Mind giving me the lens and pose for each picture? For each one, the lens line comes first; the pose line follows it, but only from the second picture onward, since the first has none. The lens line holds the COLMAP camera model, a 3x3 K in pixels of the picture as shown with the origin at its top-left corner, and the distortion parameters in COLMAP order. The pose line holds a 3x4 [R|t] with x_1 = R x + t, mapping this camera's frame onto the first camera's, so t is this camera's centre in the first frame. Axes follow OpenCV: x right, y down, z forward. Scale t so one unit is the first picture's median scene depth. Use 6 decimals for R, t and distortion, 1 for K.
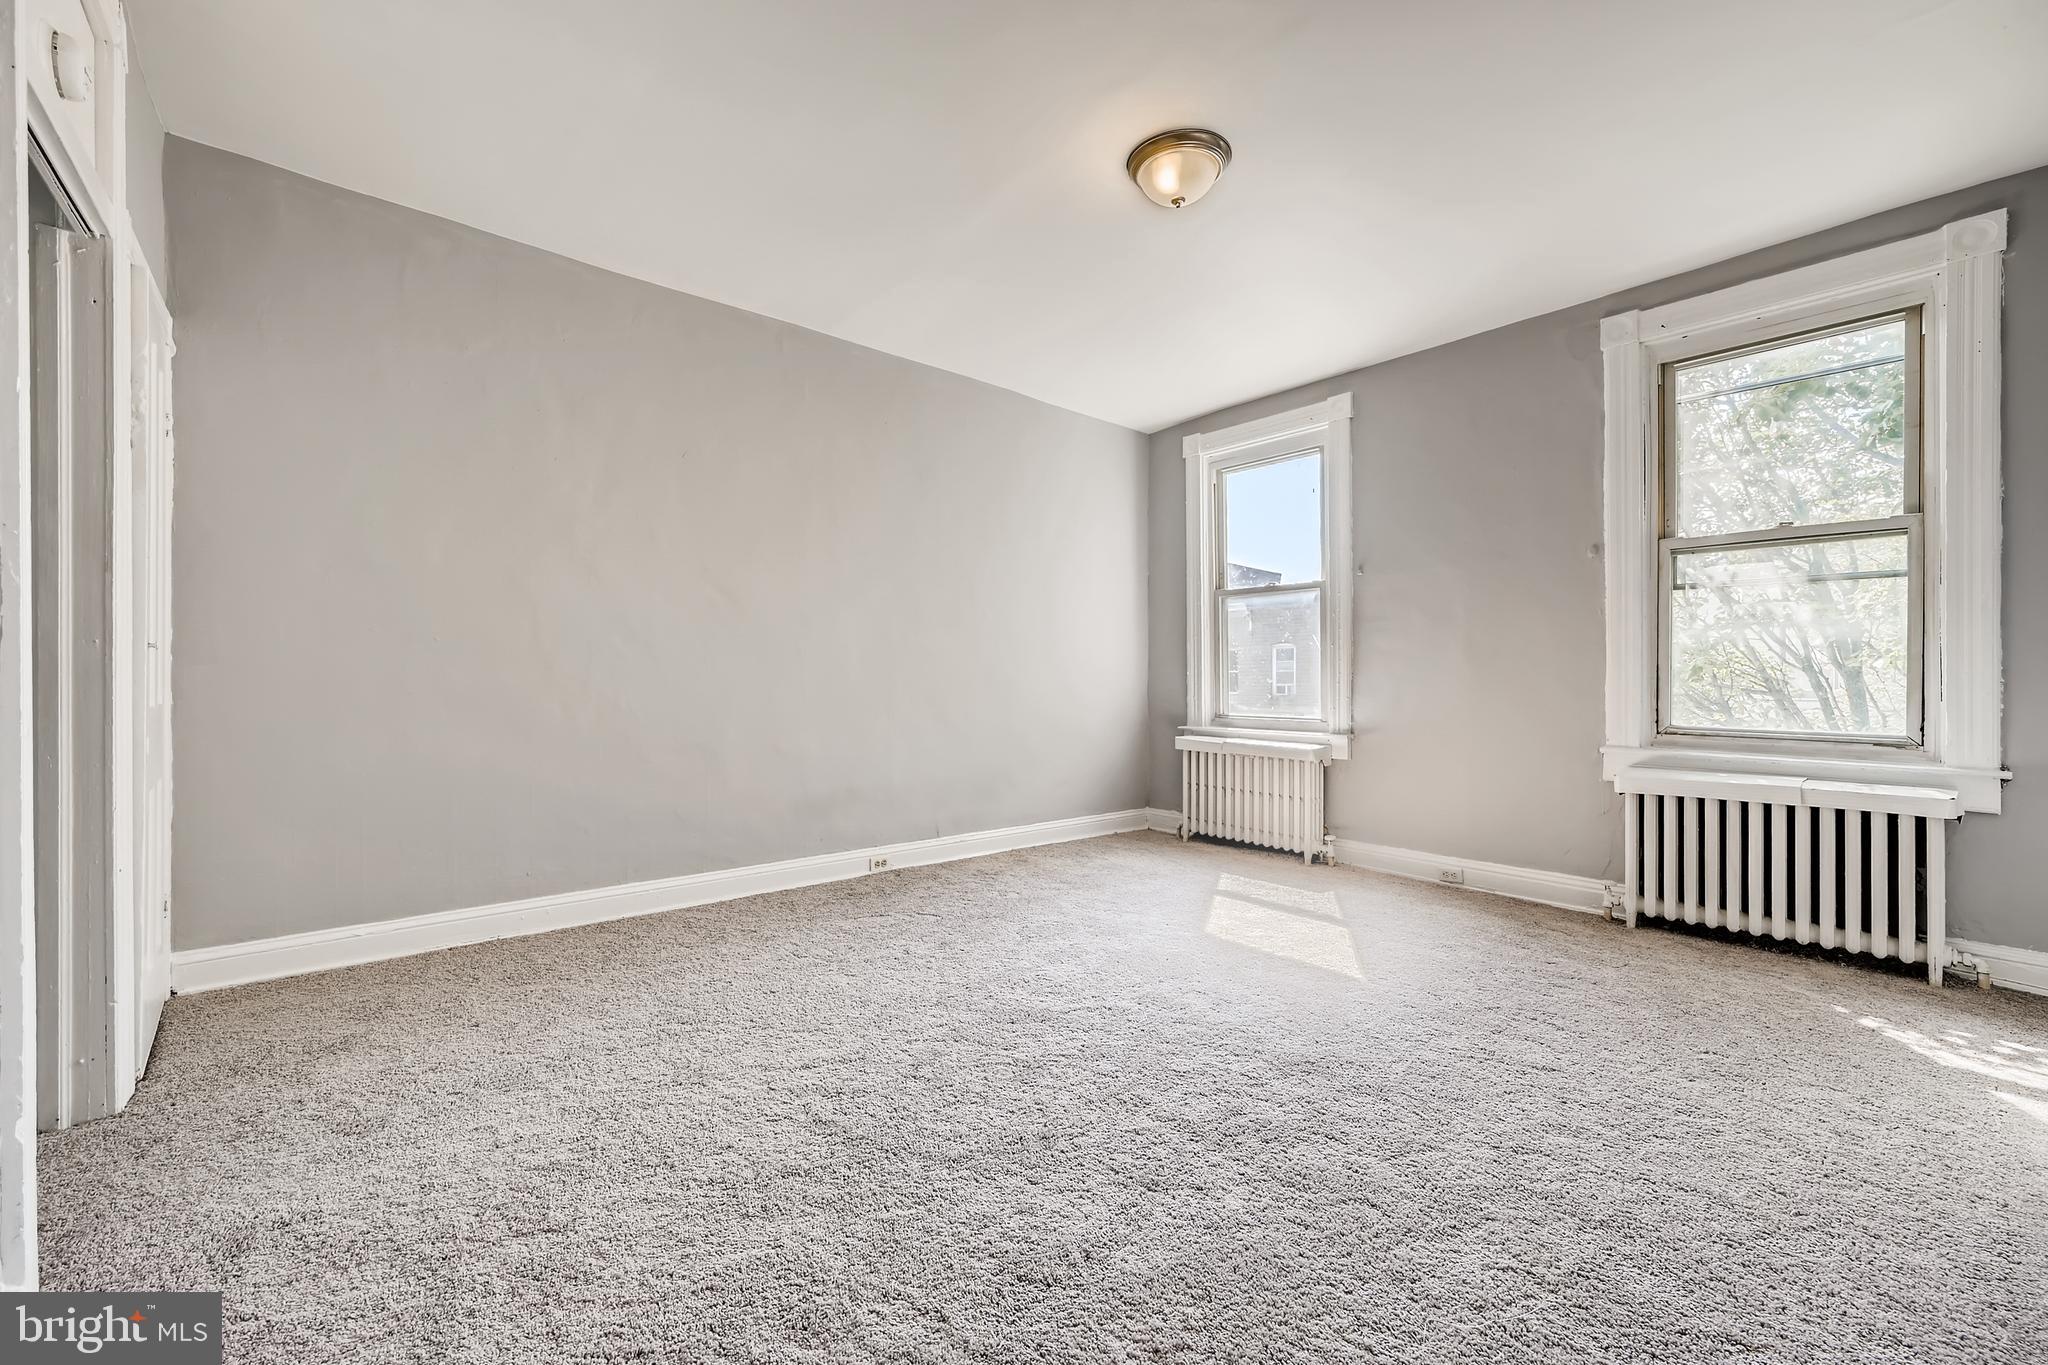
lens RADIAL K [[817.5, 0, 1032.0], [0, 817.5, 686.3], [0, 0, 1]] dist [0.000987, 0.000208]
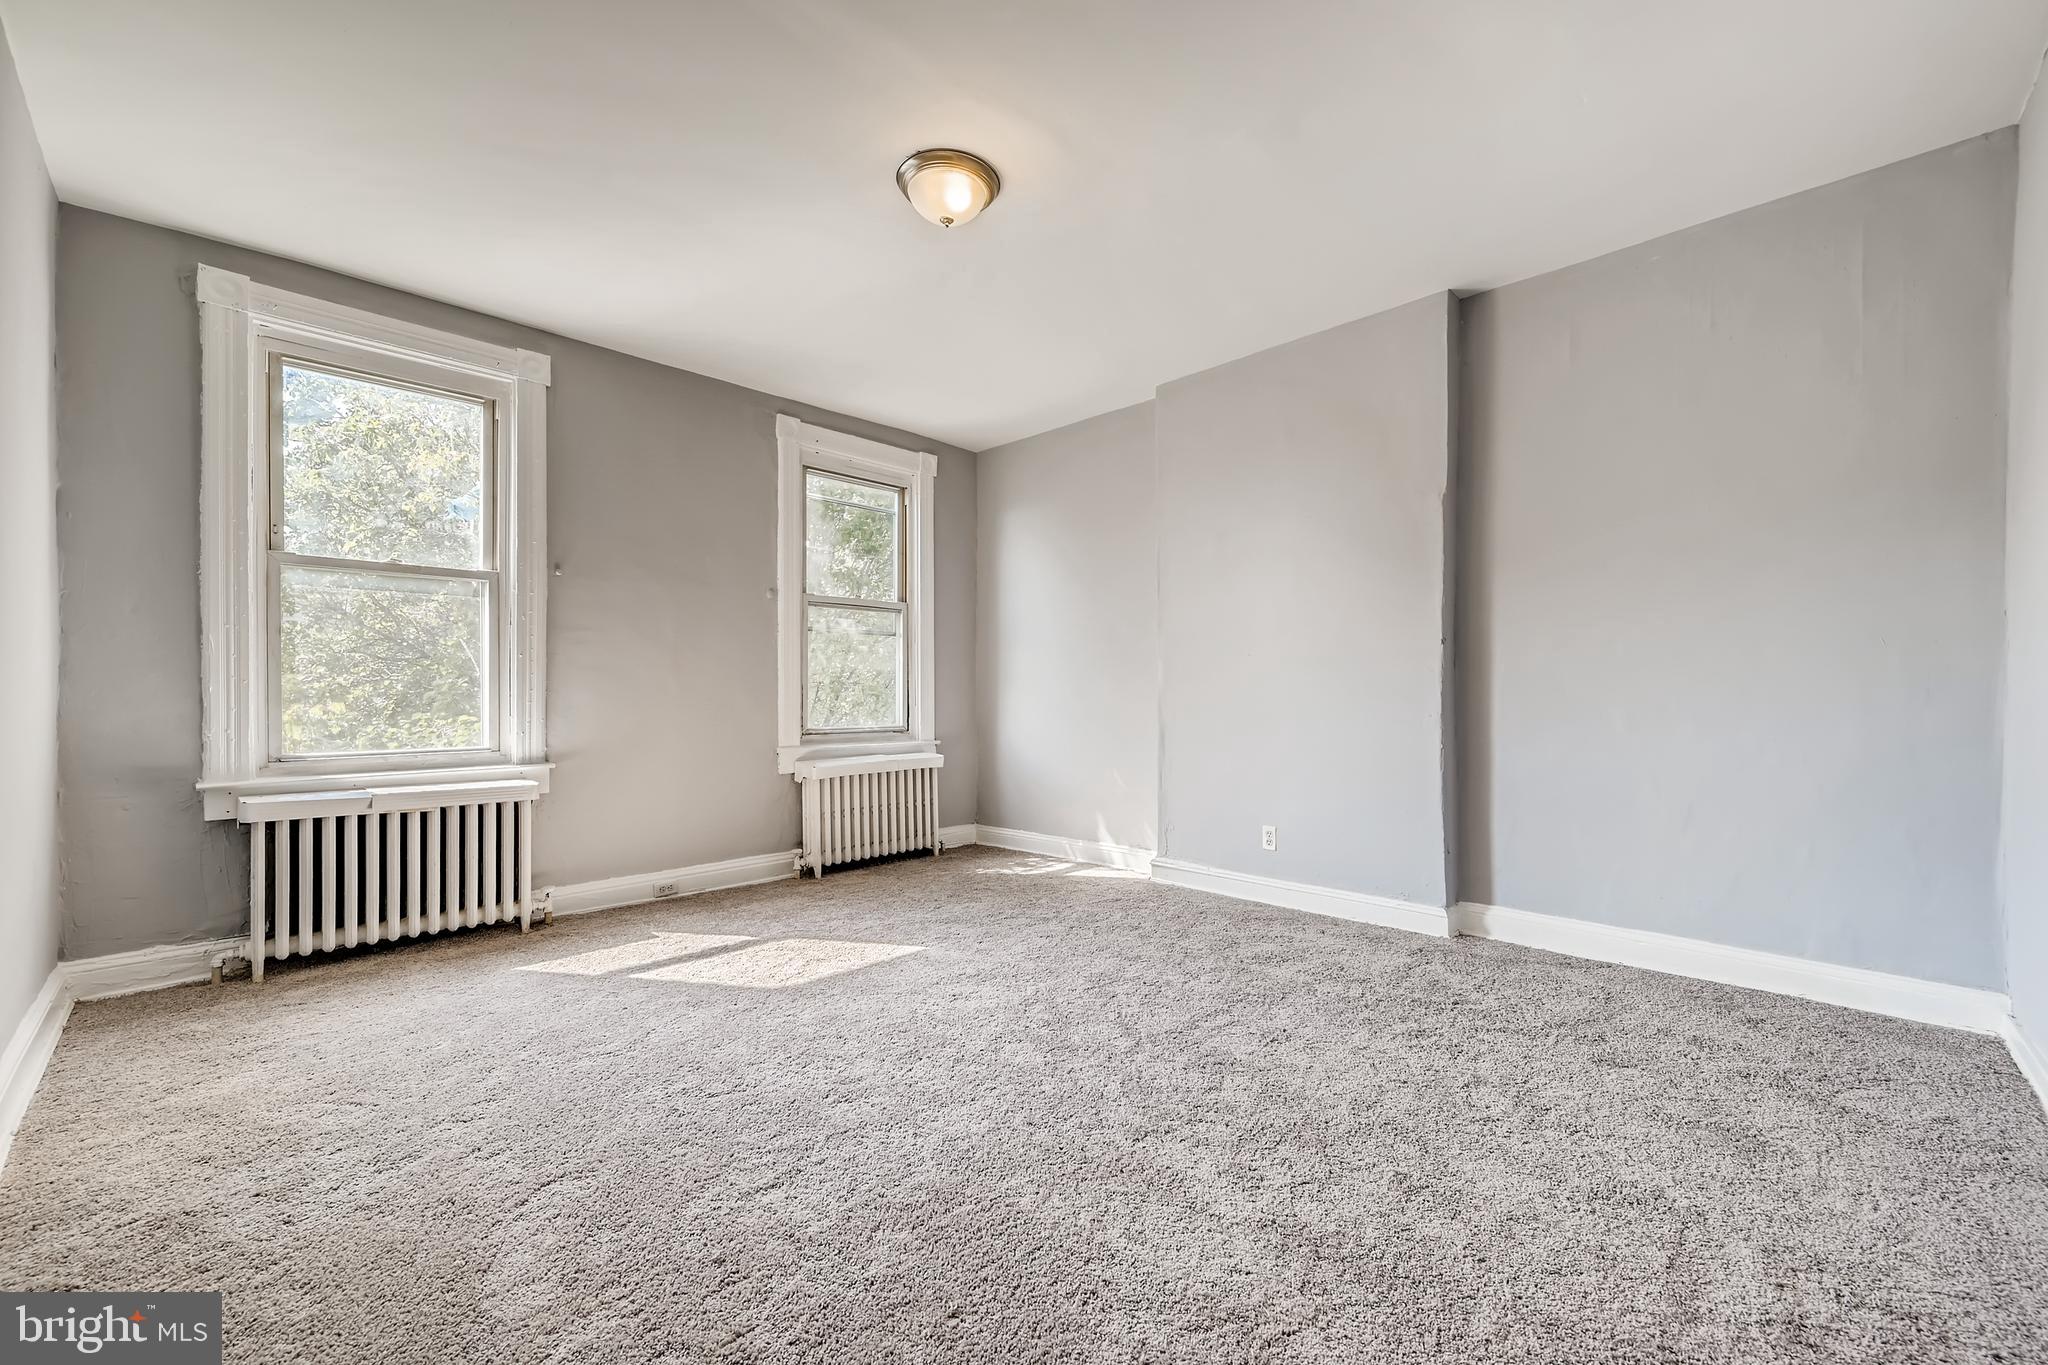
lens RADIAL K [[817.5, 0, 1034.0], [0, 817.5, 684.0], [0, 0, 1]] dist [0.000987, 0.000208]
pose [[-0.078544, 0.009774, 0.996863, -0.609974], [0.010984, 0.999900, -0.008938, -0.010263], [-0.996850, 0.010247, -0.078644, 0.713152]]
